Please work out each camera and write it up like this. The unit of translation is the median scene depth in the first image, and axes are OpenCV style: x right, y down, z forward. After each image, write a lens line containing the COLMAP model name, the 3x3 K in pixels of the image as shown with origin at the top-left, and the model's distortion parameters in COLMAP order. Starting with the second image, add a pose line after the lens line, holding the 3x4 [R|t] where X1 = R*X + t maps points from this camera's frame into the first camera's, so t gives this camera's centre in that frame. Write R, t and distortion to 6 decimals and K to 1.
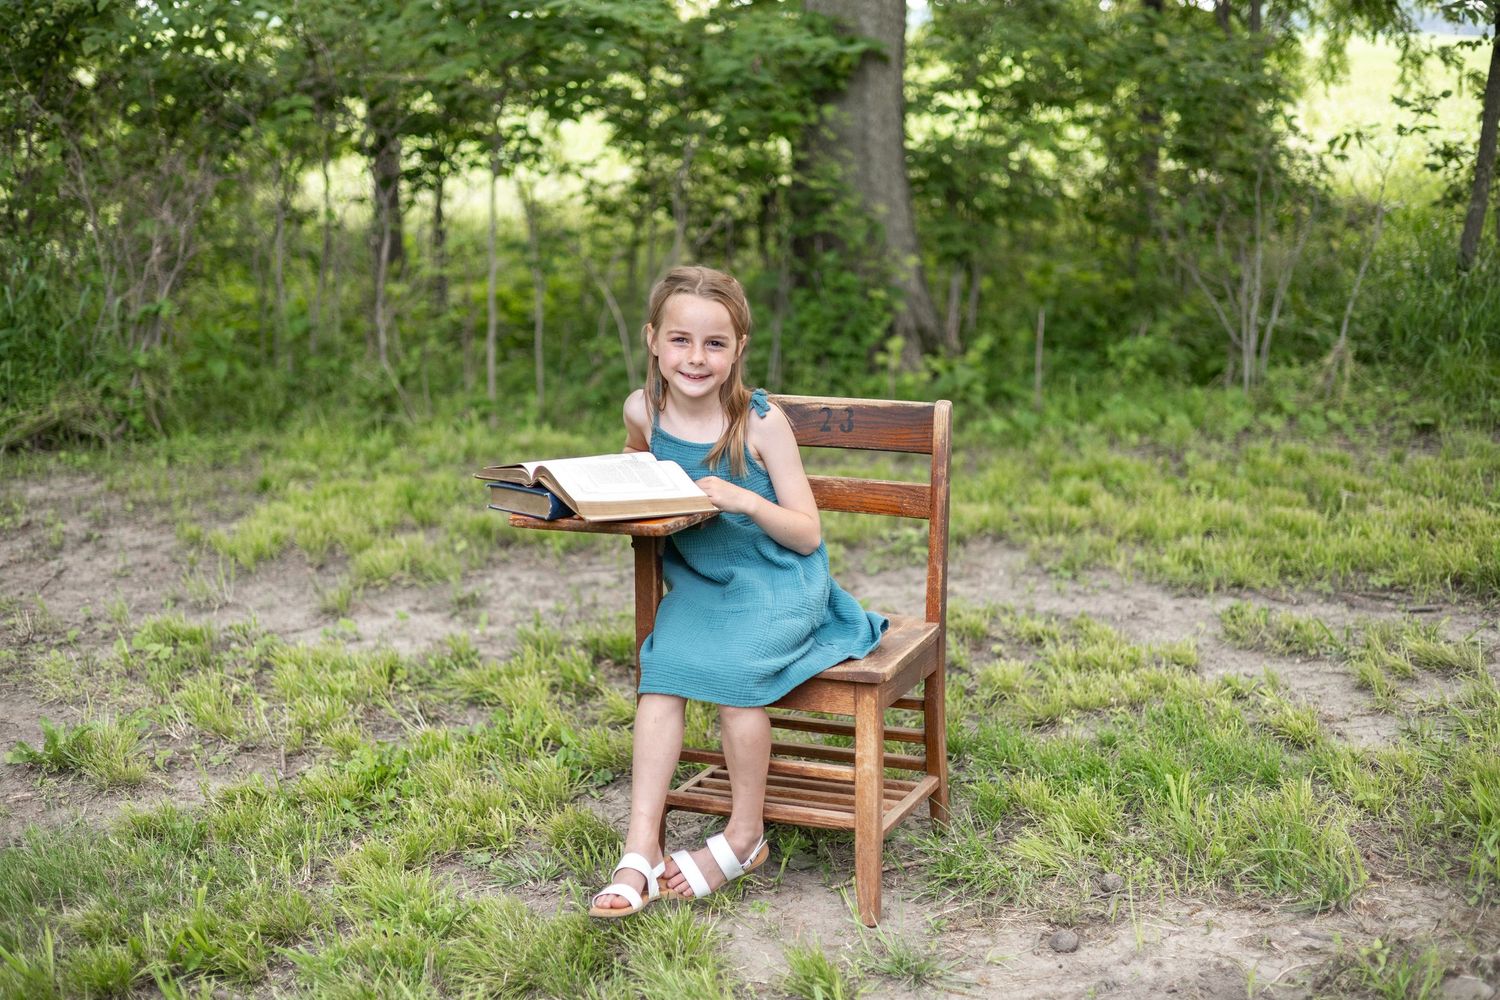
lens RADIAL K [[2416.0, 0, 766.9], [0, 2416.0, 439.1], [0, 0, 1]] dist [-0.020254, -0.070541]
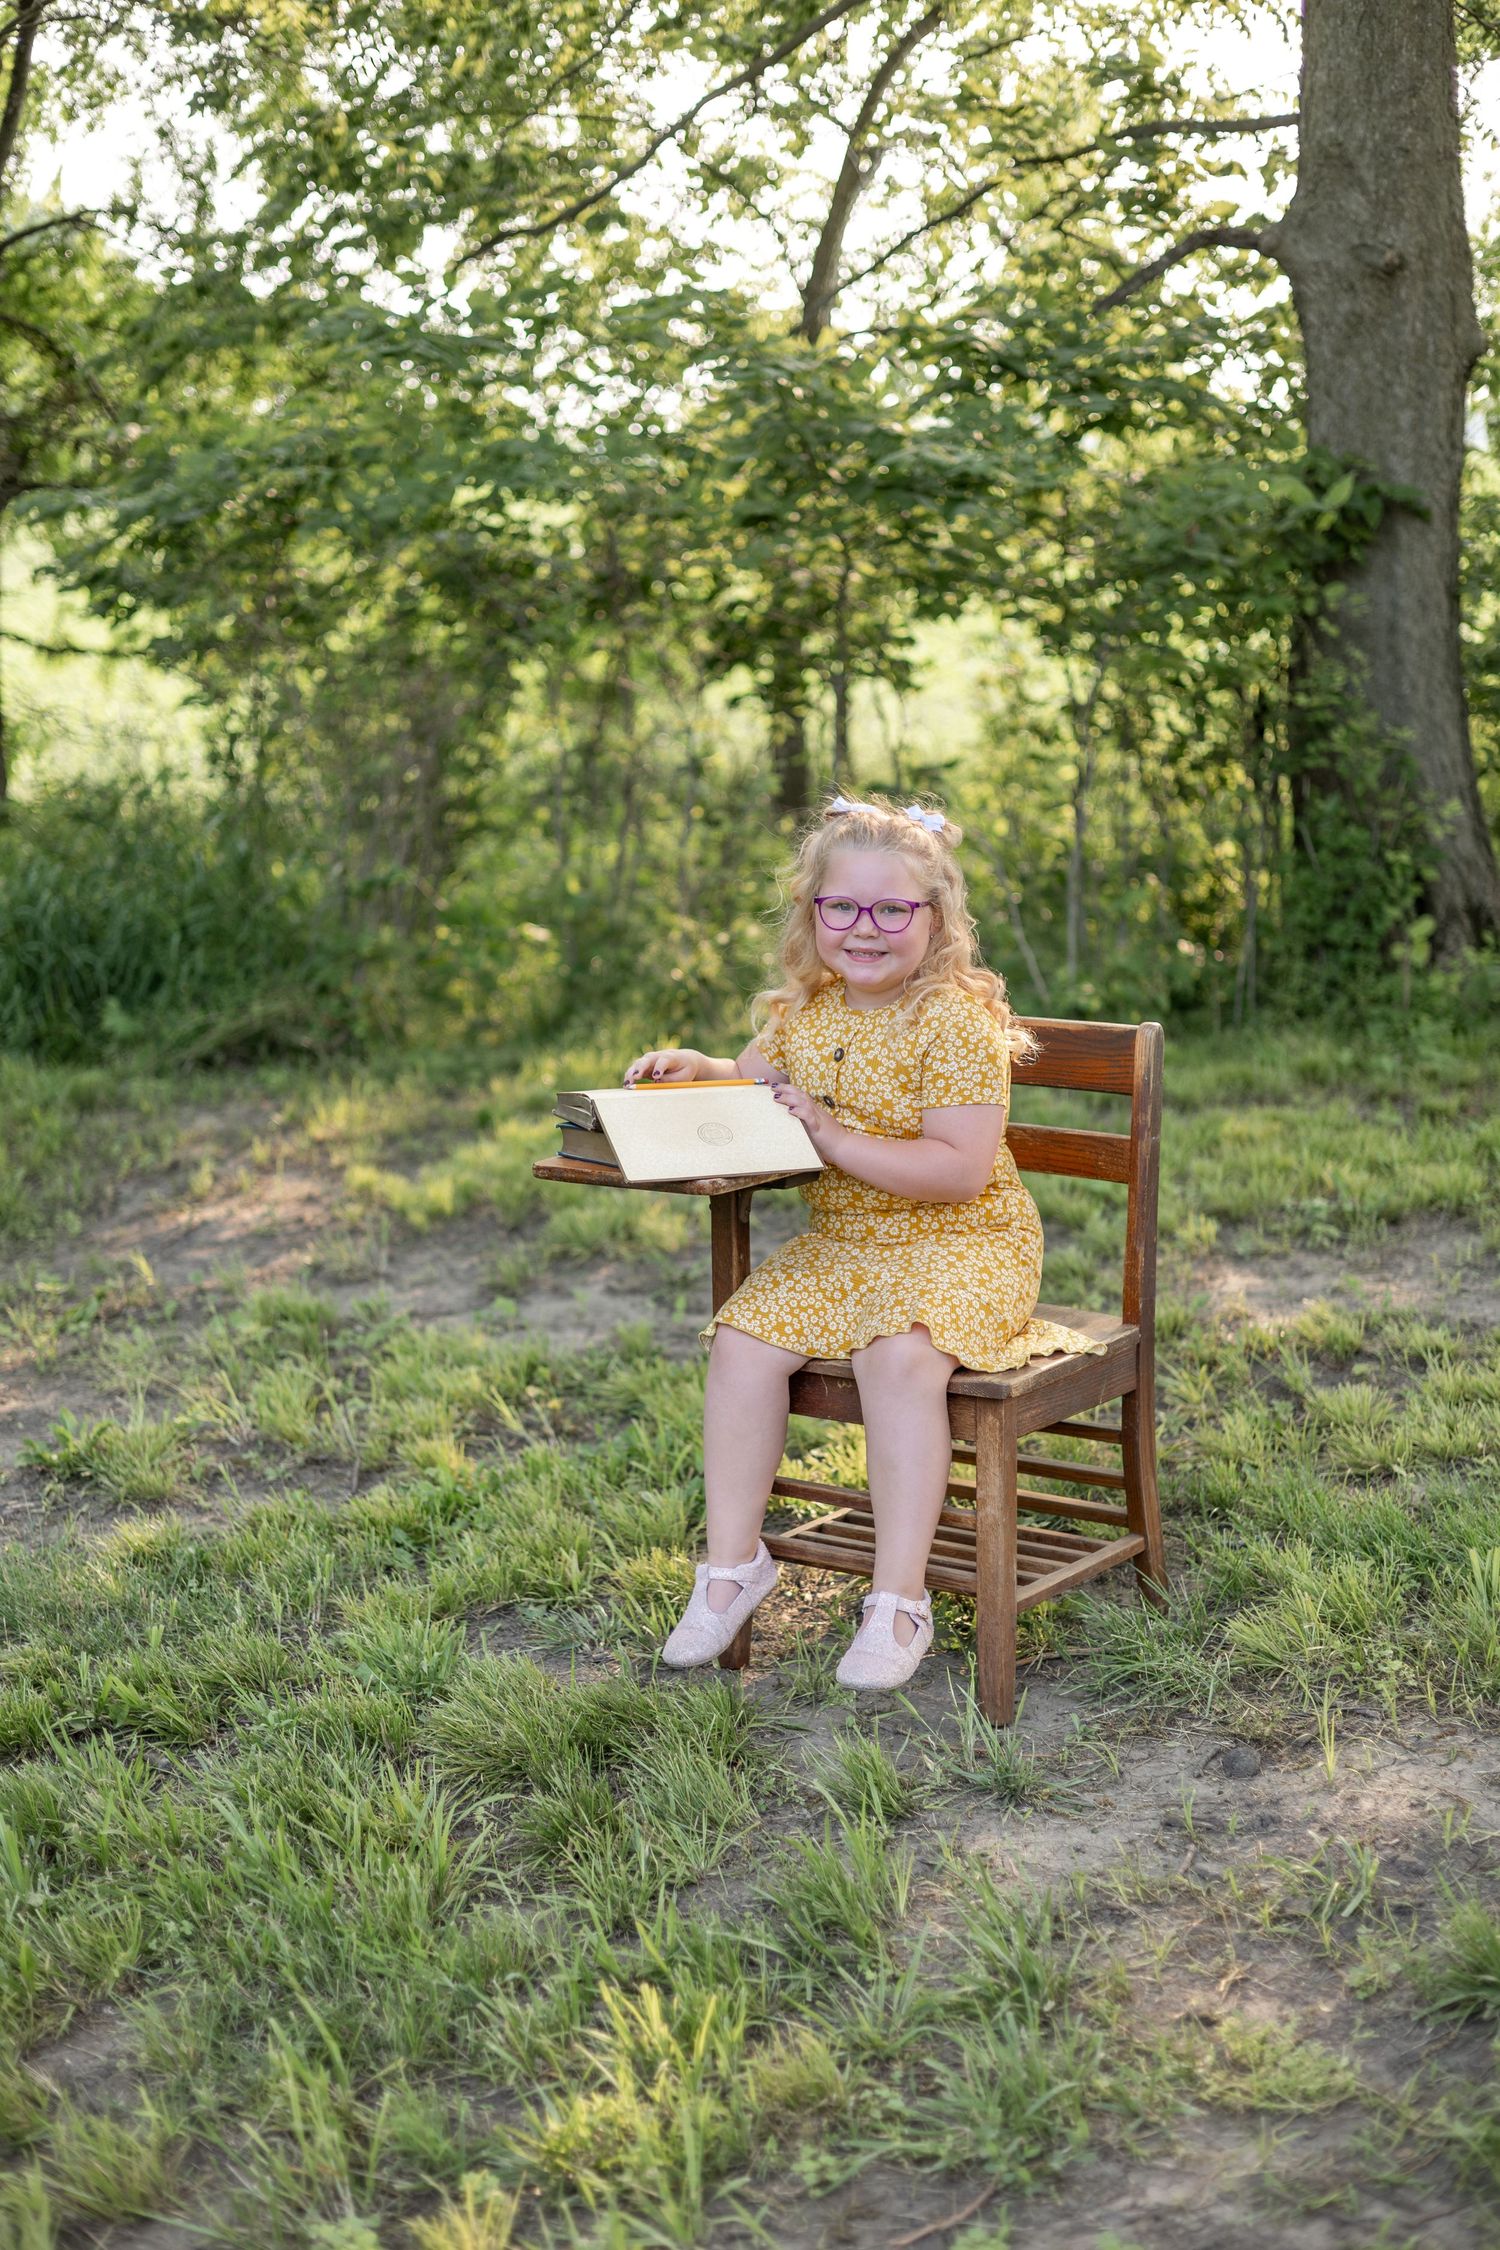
lens RADIAL K [[3644.7, 0, 694.3], [0, 3644.7, 1031.9], [0, 0, 1]] dist [0.018789, -0.120857]
pose [[0.968071, 0.012861, -0.250344, 0.181891], [-0.014224, 0.999892, -0.003636, -0.006066], [0.250271, 0.007080, 0.968150, -0.092494]]
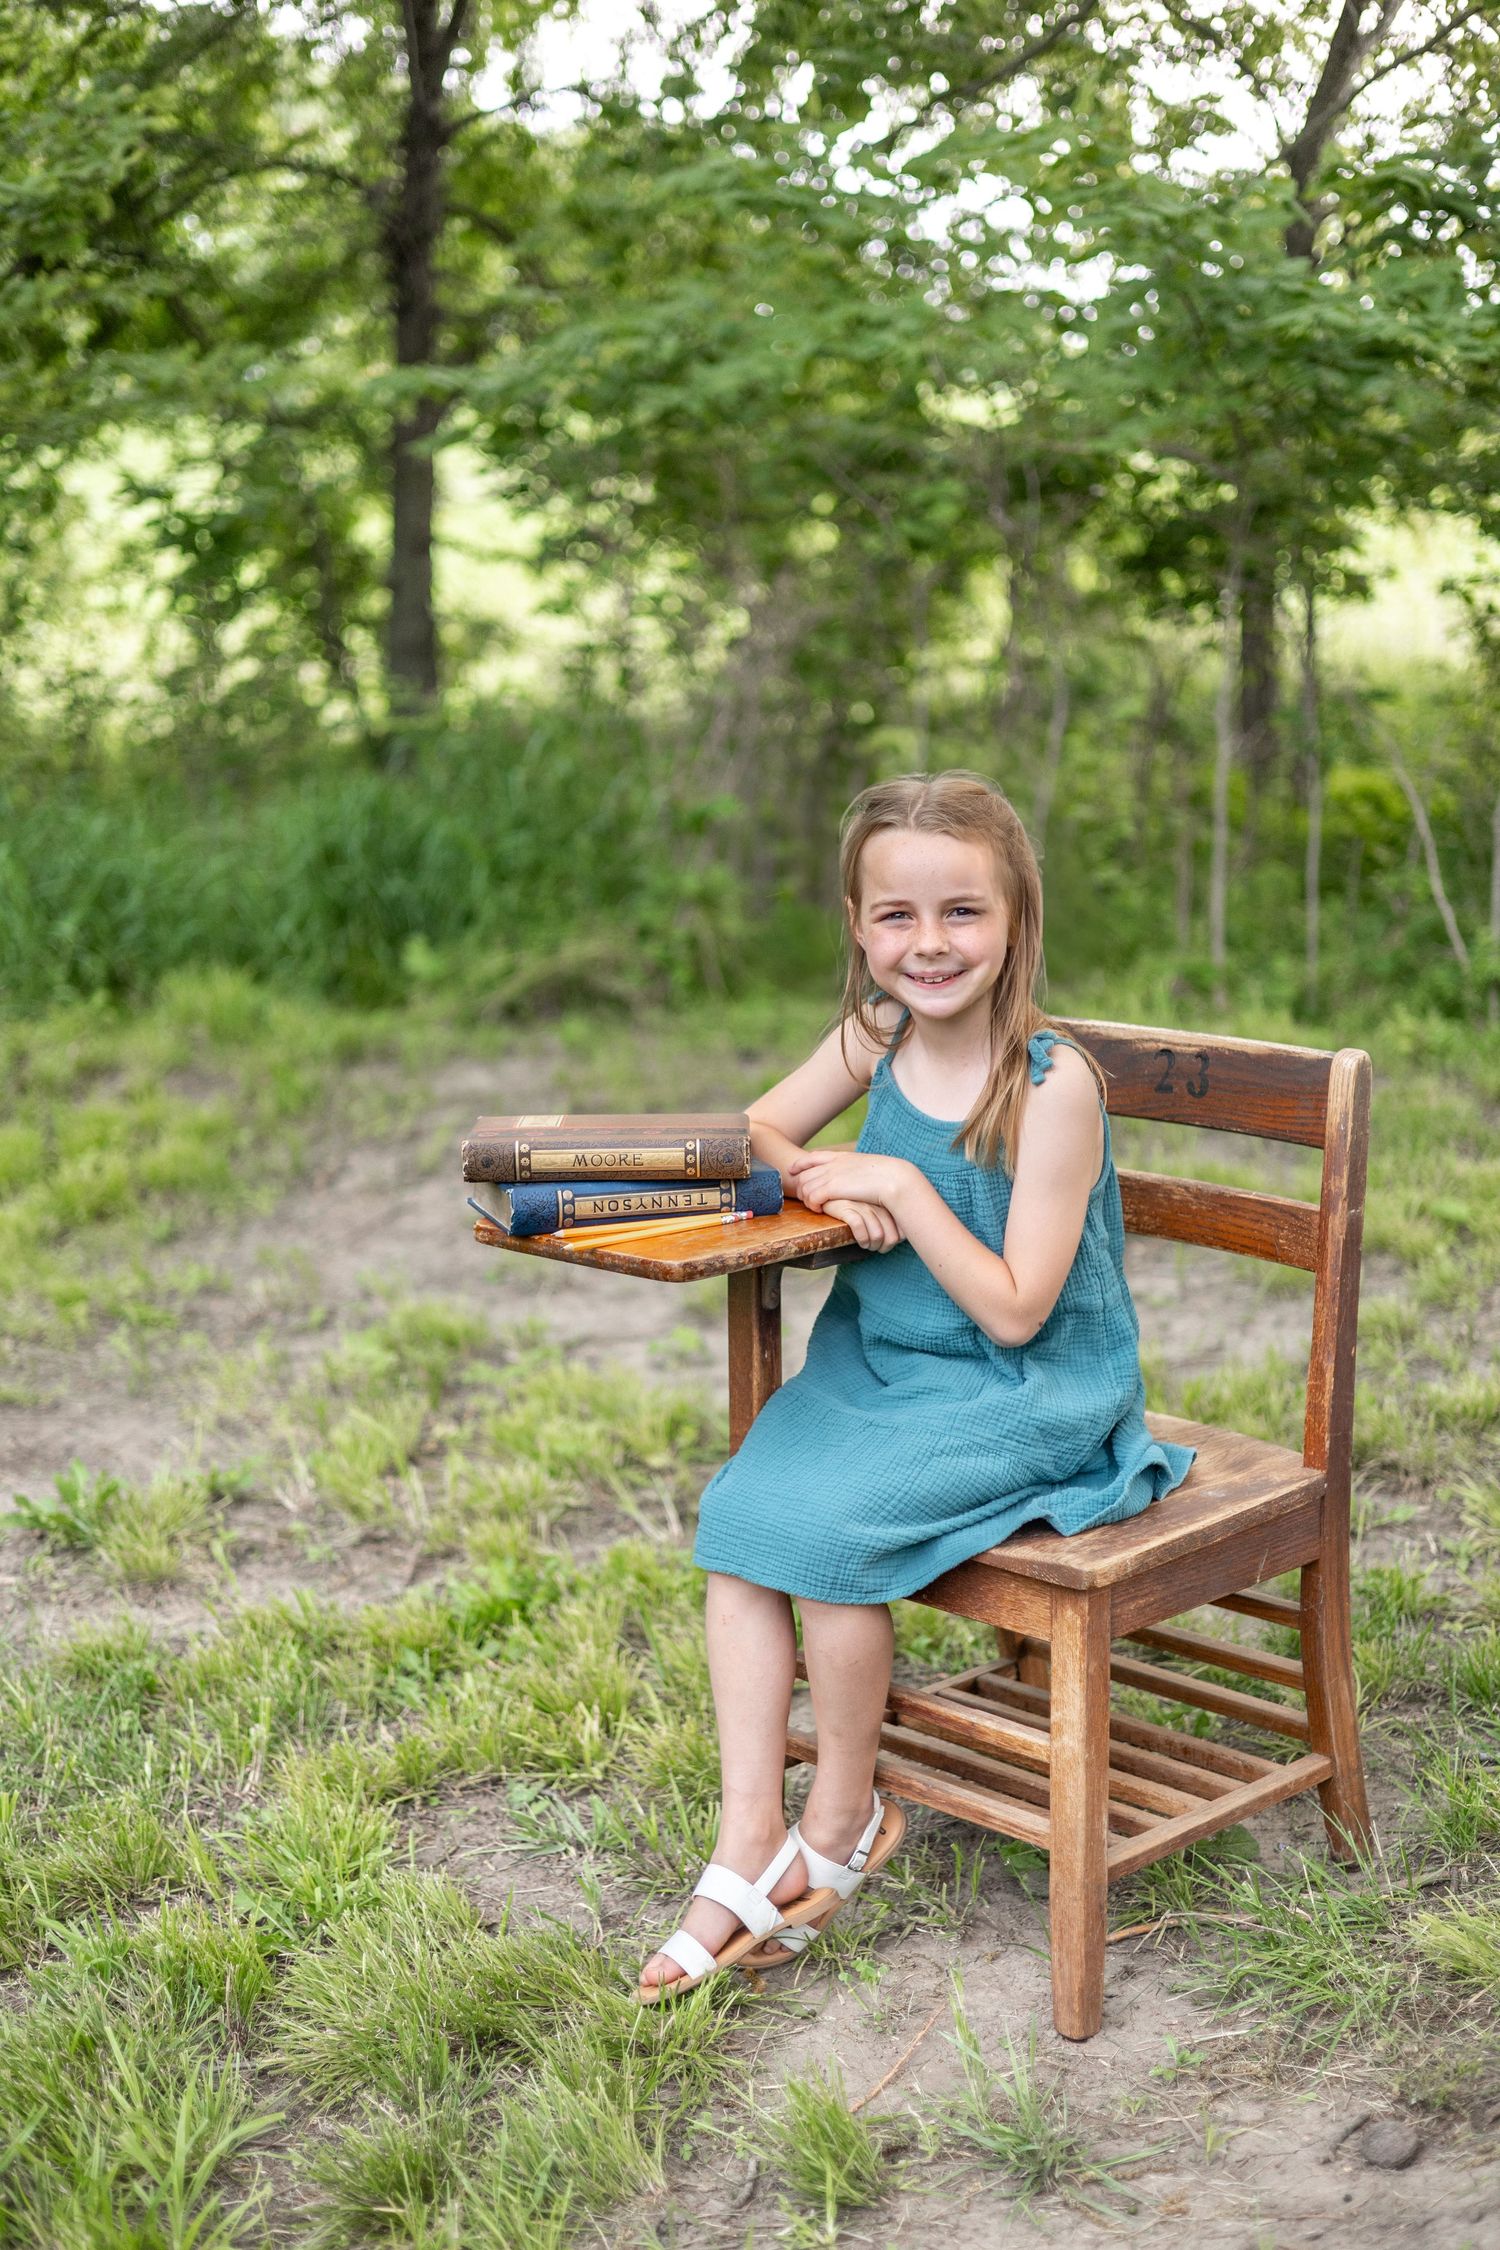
lens RADIAL K [[3458.7, 0, 678.1], [0, 3458.7, 1090.1], [0, 0, 1]] dist [0.016960, 0.062382]
pose [[0.902883, 0.055299, -0.426314, 0.218740], [-0.039693, 0.998179, 0.045412, -0.029582], [0.428050, -0.024080, 0.903434, 0.219020]]
